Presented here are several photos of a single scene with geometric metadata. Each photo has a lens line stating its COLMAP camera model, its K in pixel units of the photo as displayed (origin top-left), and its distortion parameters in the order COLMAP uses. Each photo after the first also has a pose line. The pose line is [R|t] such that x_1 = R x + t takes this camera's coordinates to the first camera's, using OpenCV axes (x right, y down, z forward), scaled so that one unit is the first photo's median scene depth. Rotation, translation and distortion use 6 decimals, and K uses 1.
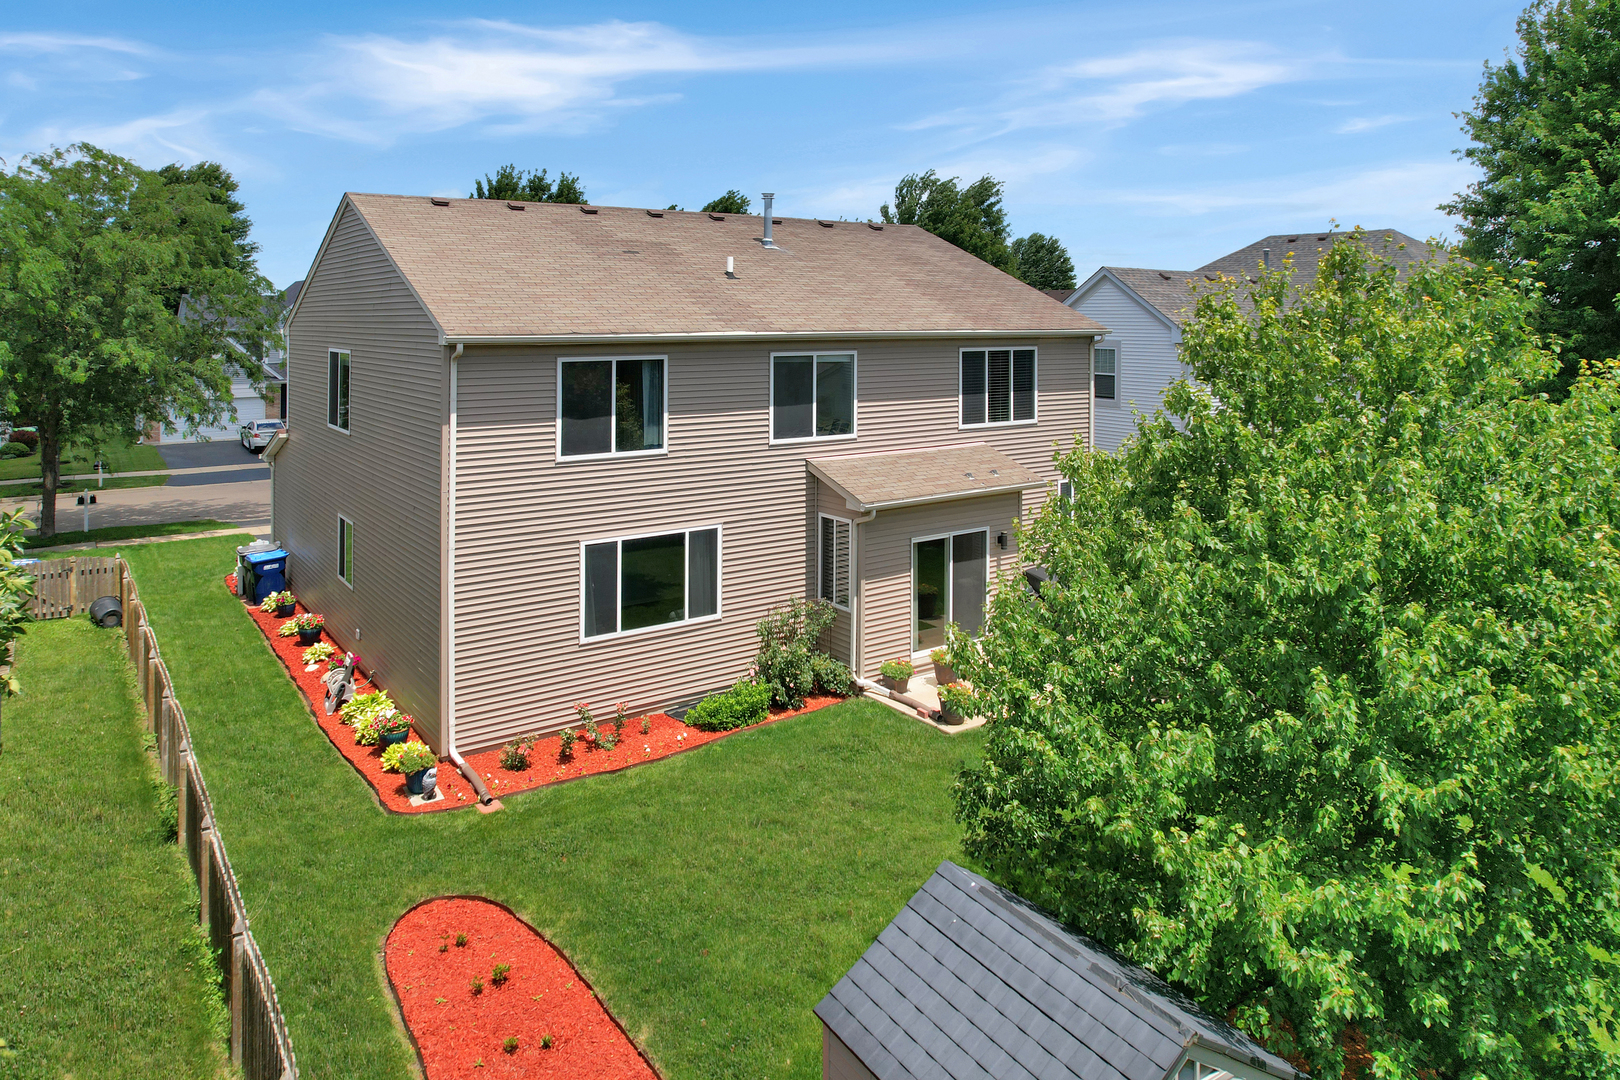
lens RADIAL K [[1082.4, 0, 816.4], [0, 1082.4, 287.6], [0, 0, 1]] dist [-0.002815, 0.003128]
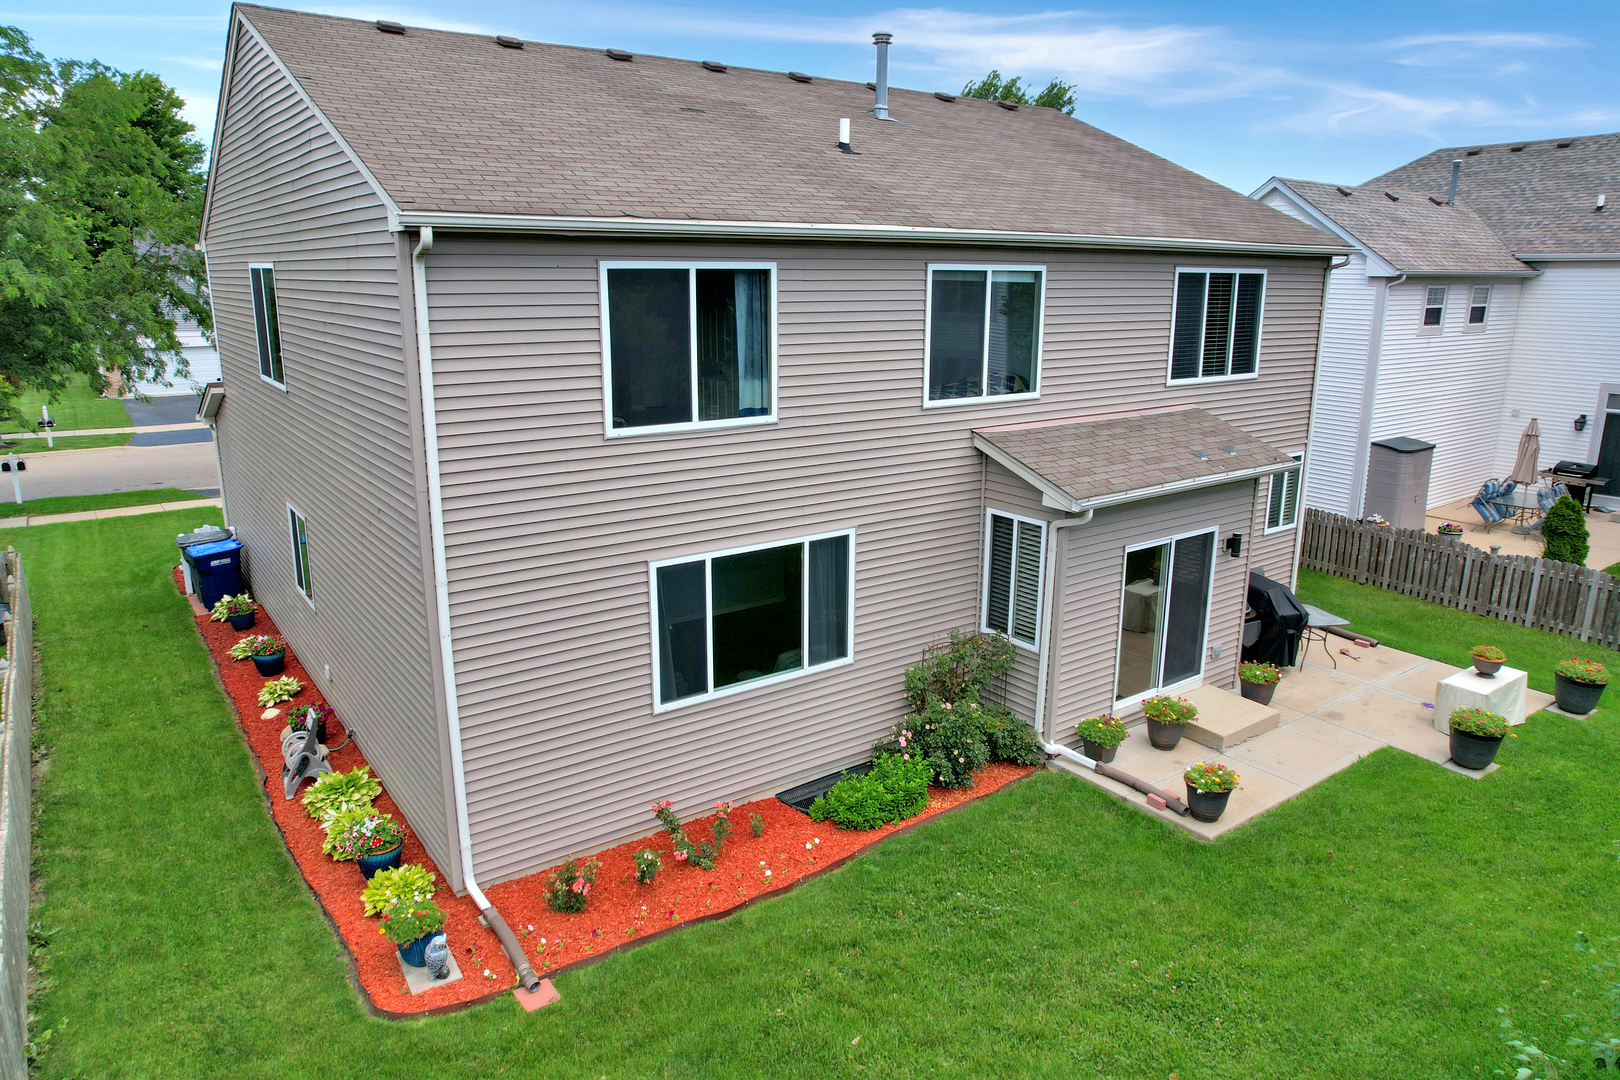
lens RADIAL K [[1050.4, 0, 814.1], [0, 1050.4, 513.1], [0, 0, 1]] dist [-0.048044, 0.058615]
pose [[0.999982, 0.003880, 0.004498, -0.115960], [-0.004884, 0.967971, 0.251016, 0.049858], [-0.003380, -0.251034, 0.967972, 0.388220]]
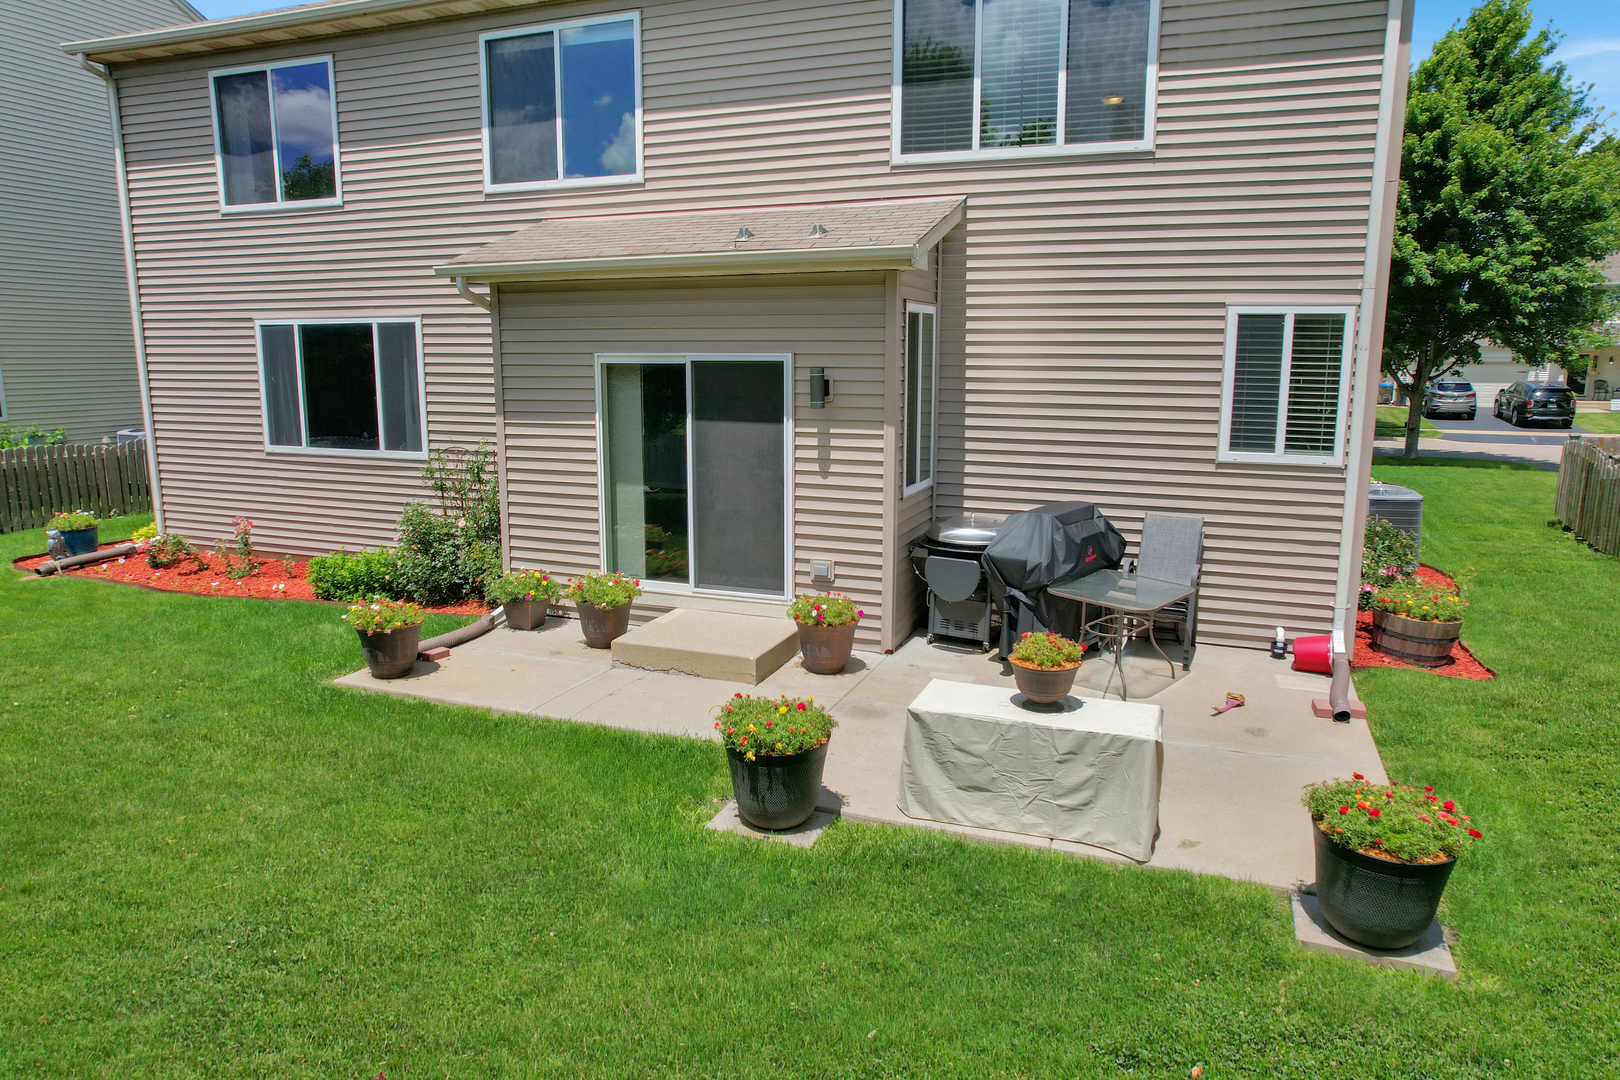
lens RADIAL K [[1028.2, 0, 818.6], [0, 1028.2, 516.6], [0, 0, 1]] dist [-0.048473, 0.054417]
pose [[0.551745, 0.132155, -0.823476, 0.574916], [0.022237, 0.984684, 0.172925, 0.237465], [0.833716, -0.113722, 0.540356, 0.859395]]
